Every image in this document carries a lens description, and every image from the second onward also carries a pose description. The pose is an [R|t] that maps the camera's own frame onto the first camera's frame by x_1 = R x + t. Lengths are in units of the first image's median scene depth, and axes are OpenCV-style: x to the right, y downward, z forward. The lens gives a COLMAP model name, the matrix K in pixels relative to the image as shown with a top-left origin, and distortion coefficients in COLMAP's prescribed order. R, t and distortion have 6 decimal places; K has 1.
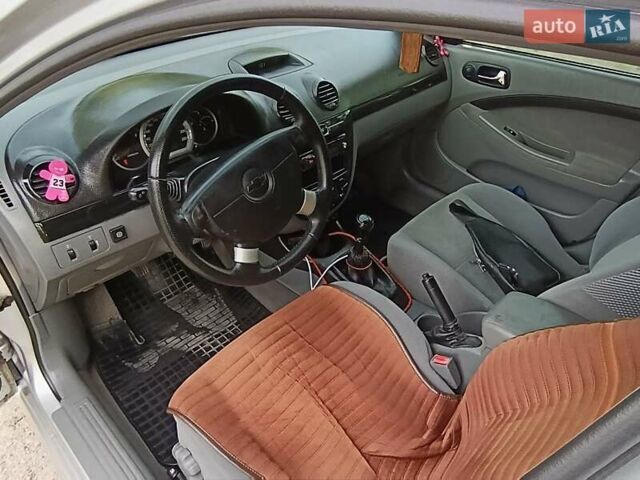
lens RADIAL K [[471.4, 0, 320.0], [0, 471.4, 240.0], [0, 0, 1]] dist [-0.003212, 0.010416]
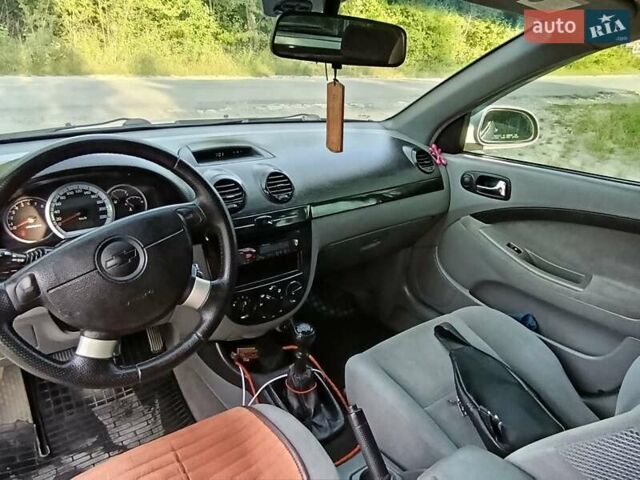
lens RADIAL K [[471.4, 0, 320.0], [0, 471.4, 240.0], [0, 0, 1]] dist [-0.003212, 0.010416]
pose [[0.986063, 0.067547, -0.152041, 0.194944], [-0.105777, 0.959918, -0.259556, 0.014688], [0.128415, 0.272021, 0.953685, 0.143665]]
